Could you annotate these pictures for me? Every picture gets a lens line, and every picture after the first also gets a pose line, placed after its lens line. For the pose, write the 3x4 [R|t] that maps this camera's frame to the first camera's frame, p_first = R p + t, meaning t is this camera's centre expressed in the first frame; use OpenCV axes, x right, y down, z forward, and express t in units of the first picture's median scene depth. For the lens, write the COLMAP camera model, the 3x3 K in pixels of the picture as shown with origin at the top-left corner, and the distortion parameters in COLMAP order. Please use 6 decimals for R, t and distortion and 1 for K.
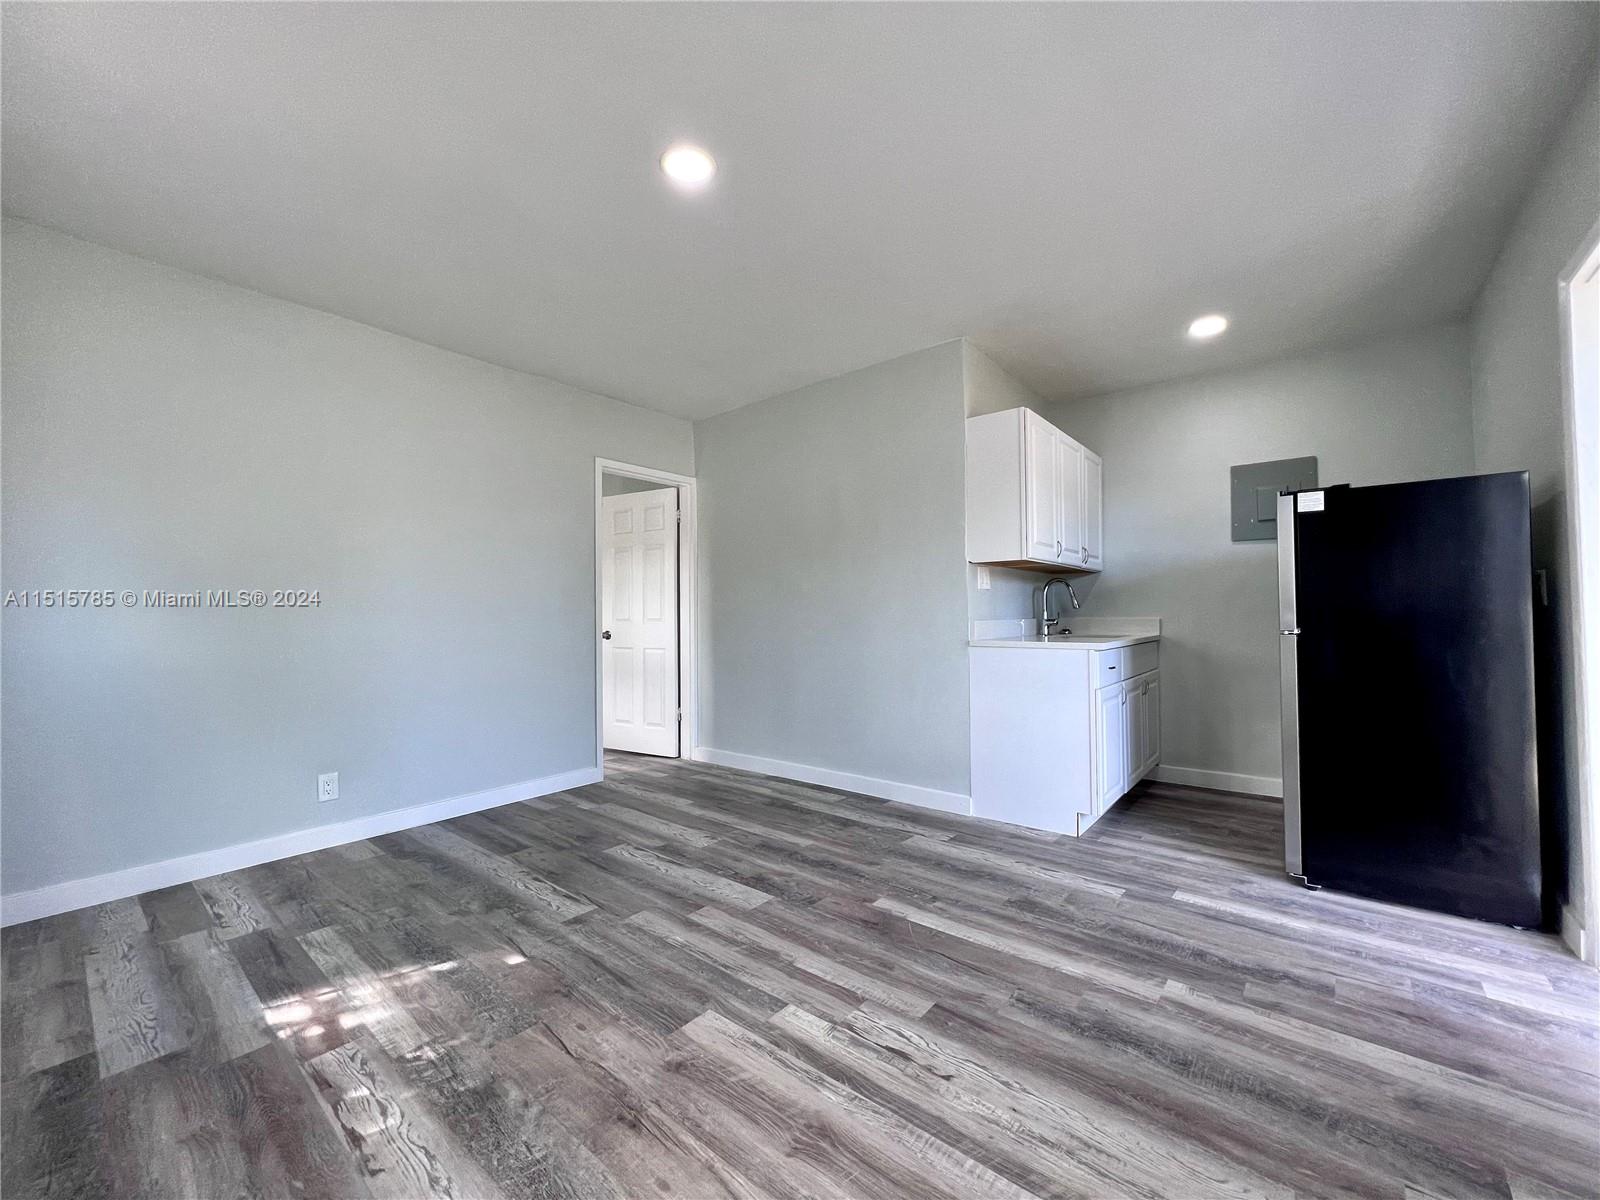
lens RADIAL K [[639.9, 0, 797.0], [0, 639.9, 598.2], [0, 0, 1]] dist [-0.001737, 0.000658]
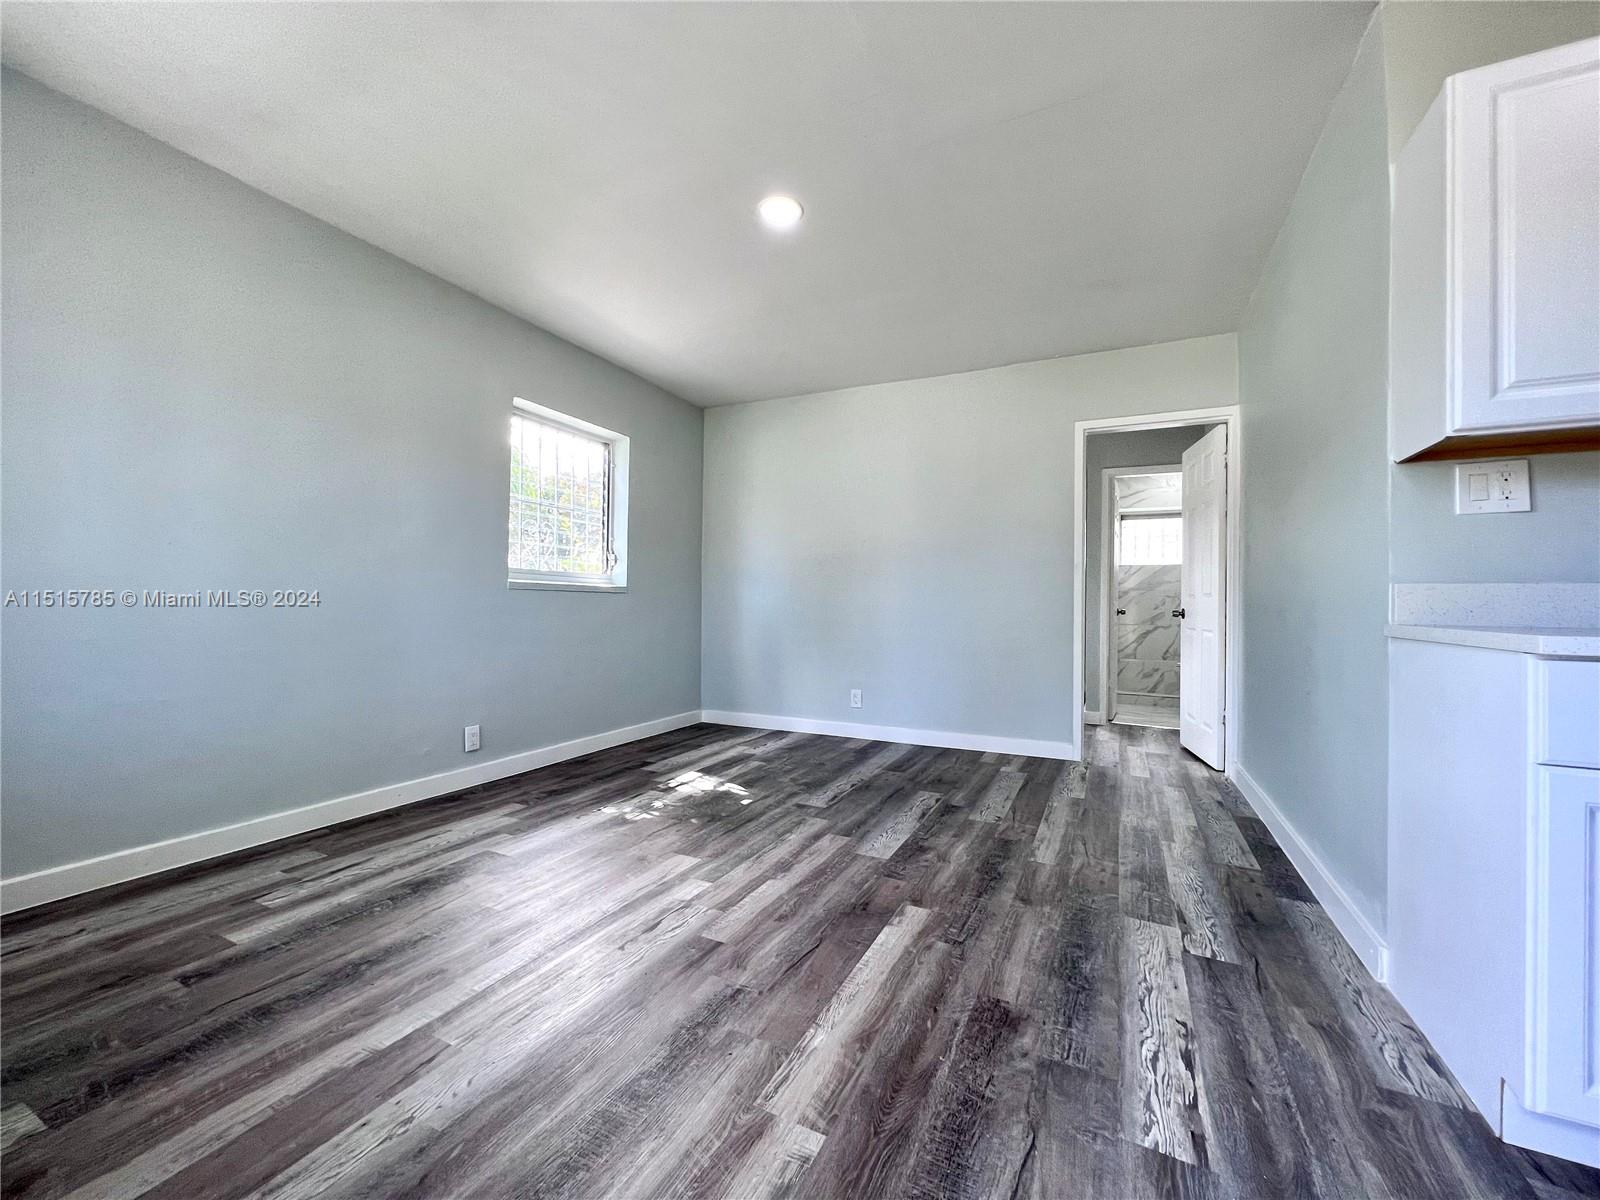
lens RADIAL K [[639.9, 0, 796.0], [0, 639.9, 599.7], [0, 0, 1]] dist [-0.001737, 0.000658]
pose [[0.229421, 0.006635, -0.973305, 0.863056], [0.012068, 0.999881, 0.009661, 0.050264], [0.973252, -0.013963, 0.229313, 0.614287]]
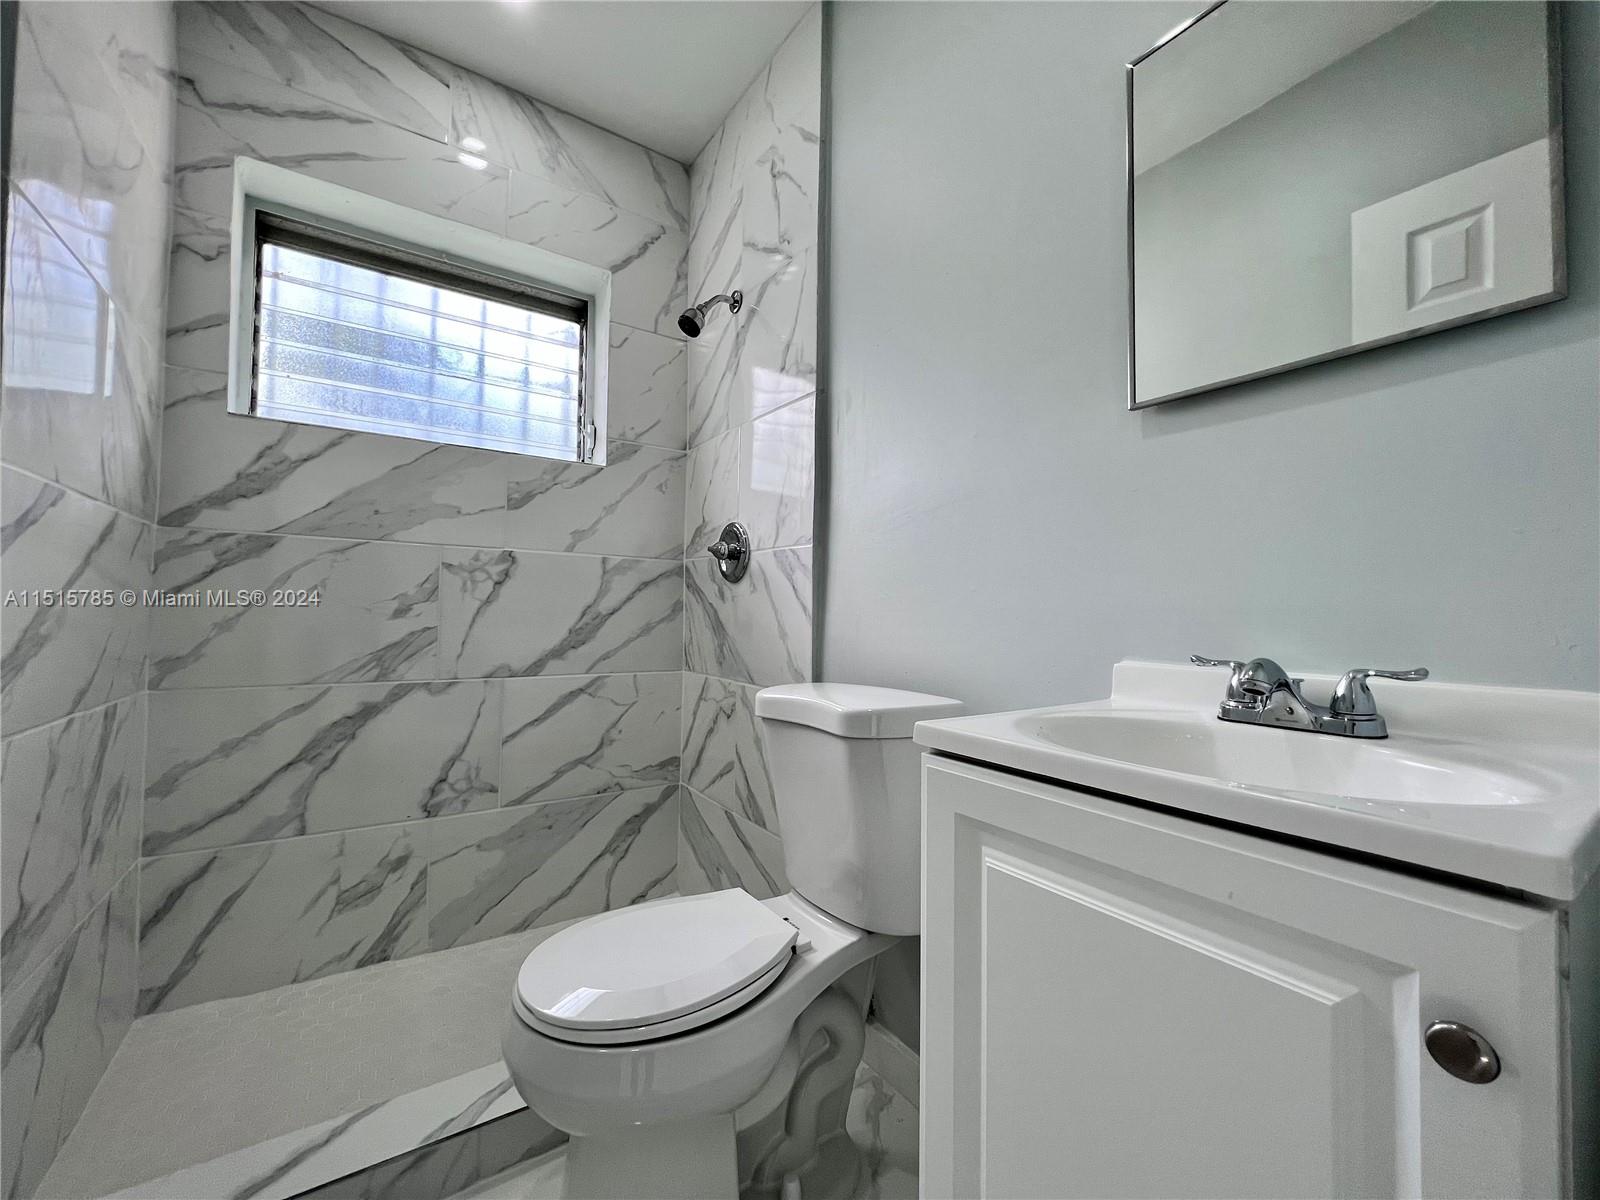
lens RADIAL K [[639.9, 0, 804.6], [0, 639.9, 602.7], [0, 0, 1]] dist [-0.001737, 0.000658]
pose [[0.959542, 0.010958, -0.281354, -0.906166], [-0.011822, 0.999929, -0.001372, 0.120654], [0.281319, 0.004642, 0.959603, 2.267351]]
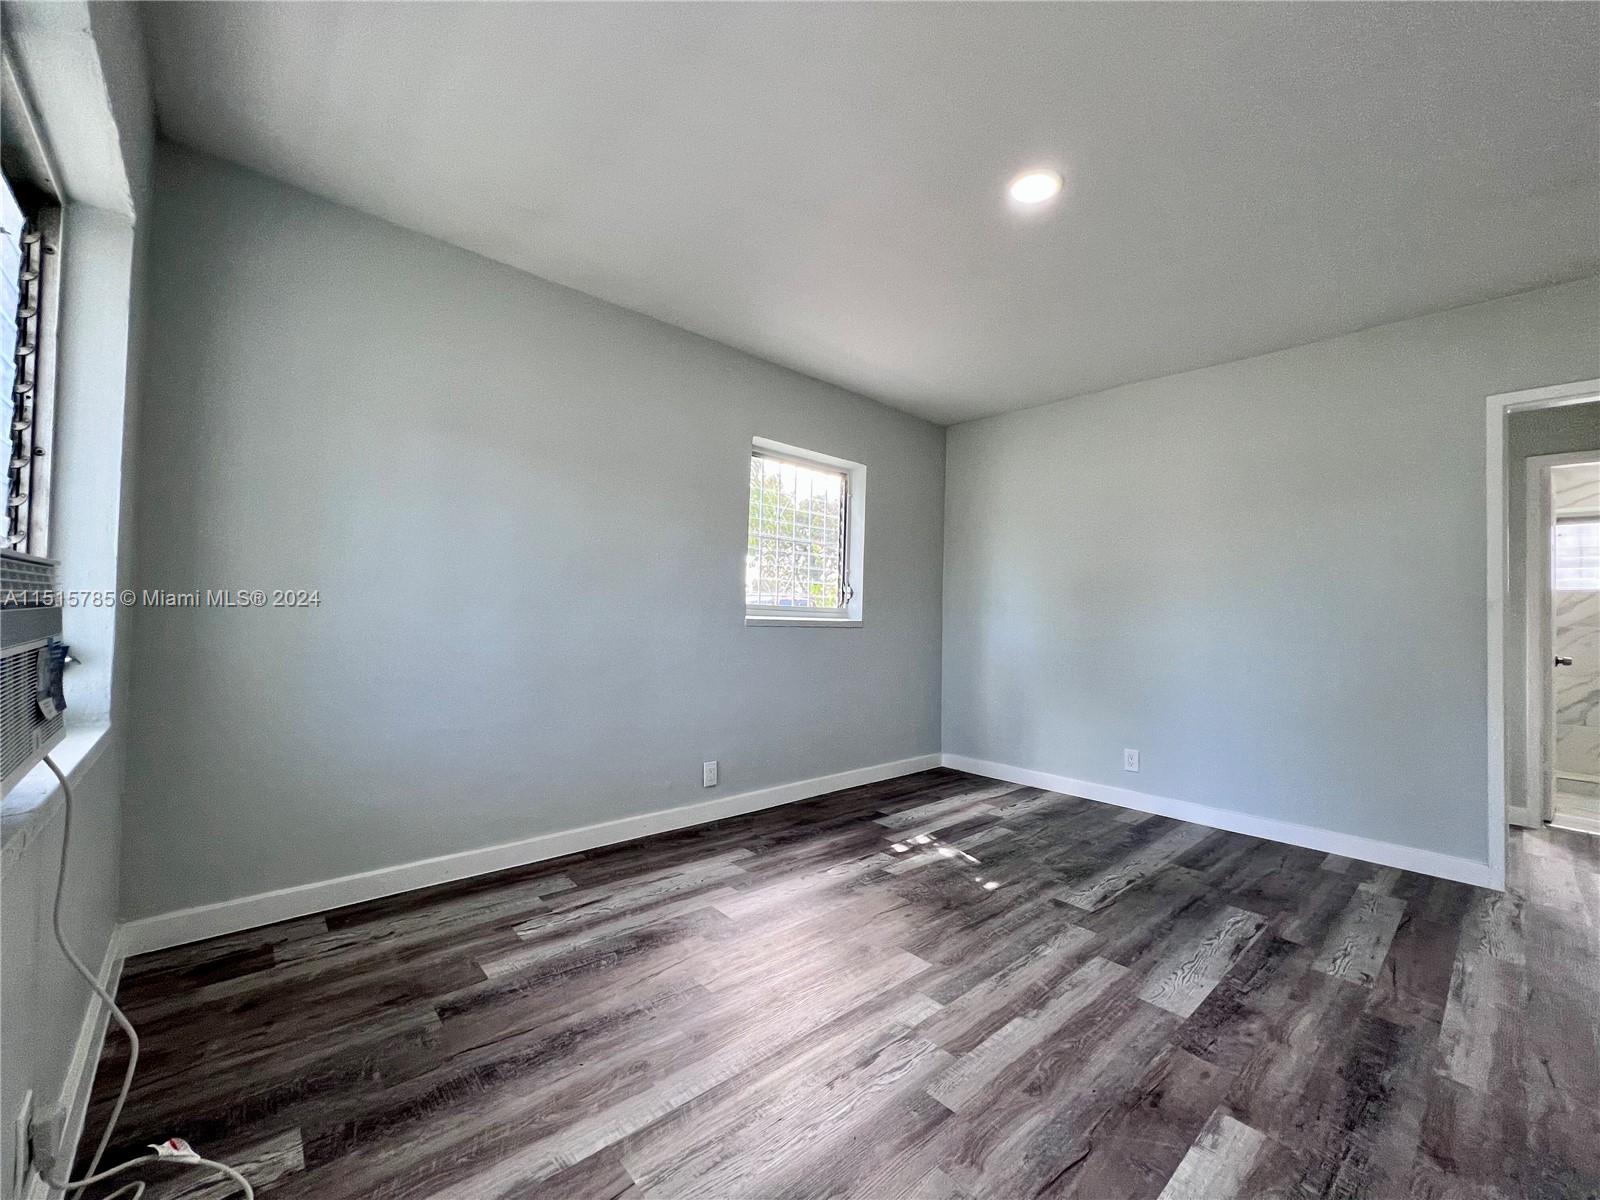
lens RADIAL K [[639.9, 0, 795.4], [0, 639.9, 598.2], [0, 0, 1]] dist [-0.001737, 0.000658]
pose [[-0.148978, -0.017850, -0.988679, 0.735839], [0.003009, 0.999824, -0.018504, -0.002534], [0.988836, -0.005732, -0.148898, 0.642310]]
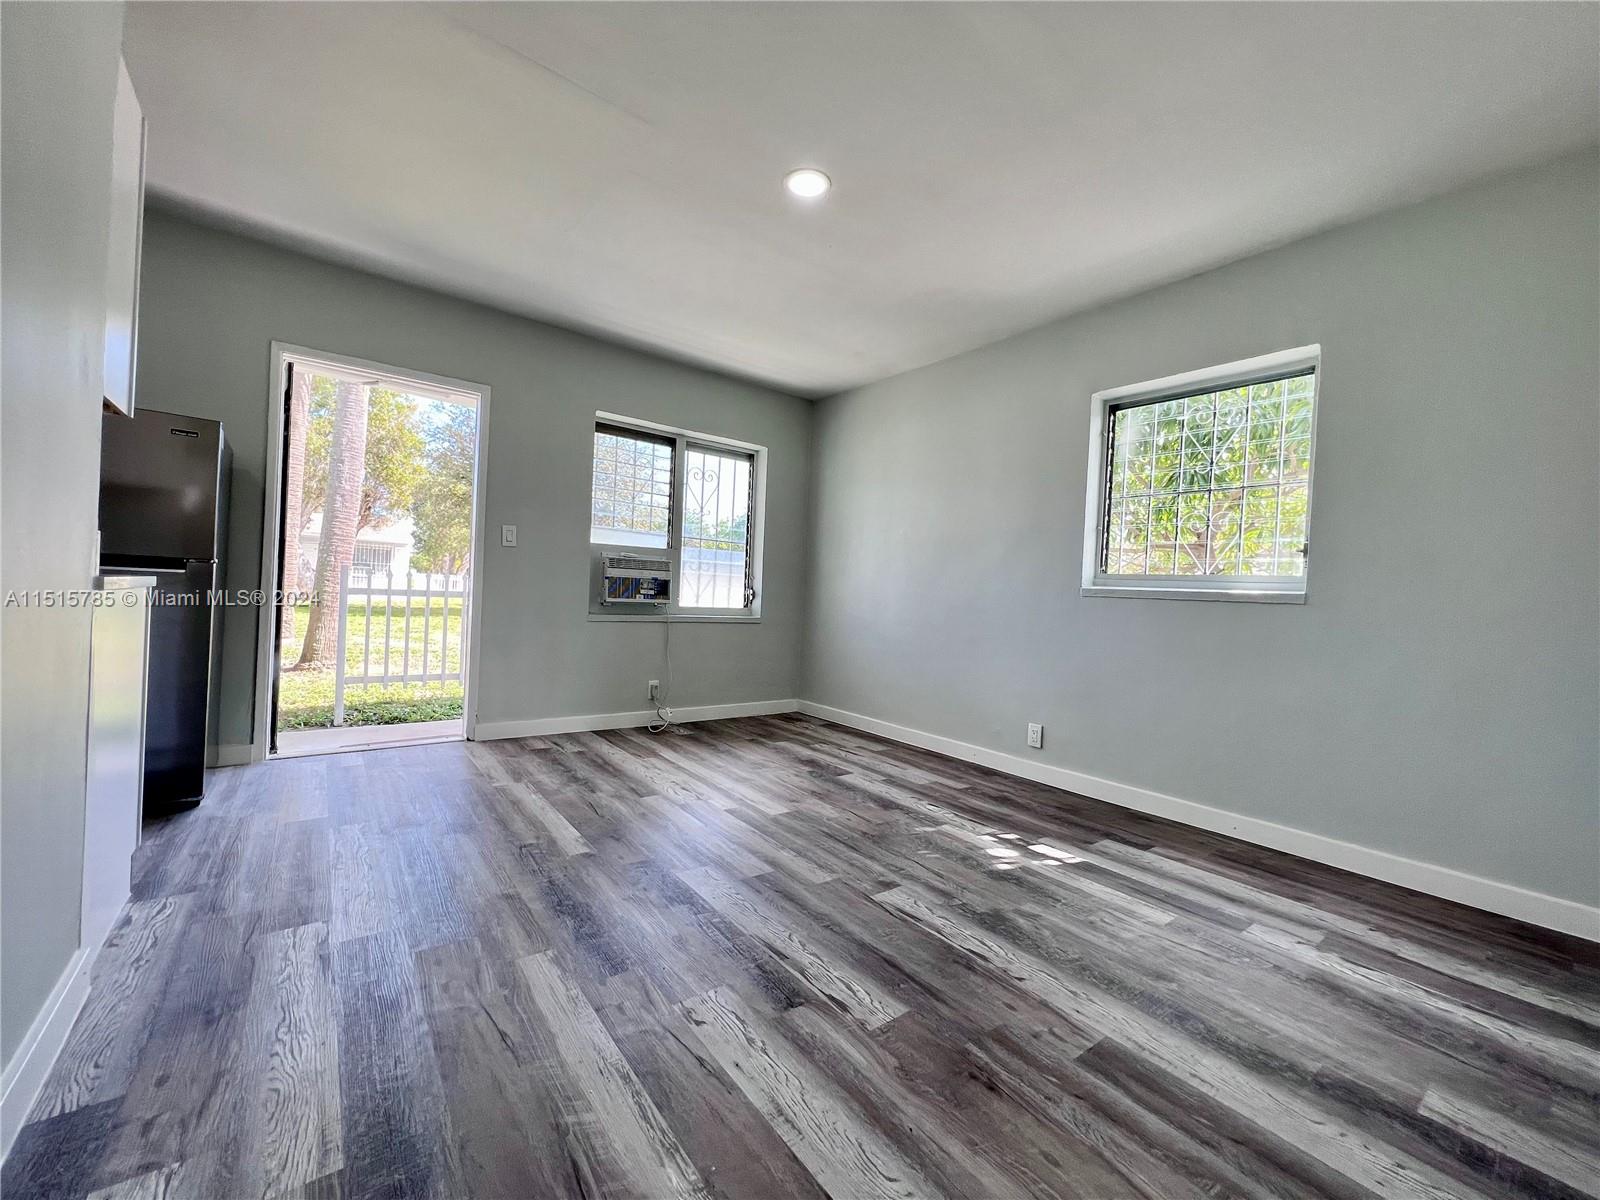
lens RADIAL K [[639.9, 0, 796.7], [0, 639.9, 599.7], [0, 0, 1]] dist [-0.001737, 0.000658]
pose [[-0.973852, -0.038163, 0.223954, -0.368786], [-0.043828, 0.998831, -0.020381, 0.093535], [-0.222914, -0.029663, -0.974387, 1.769112]]
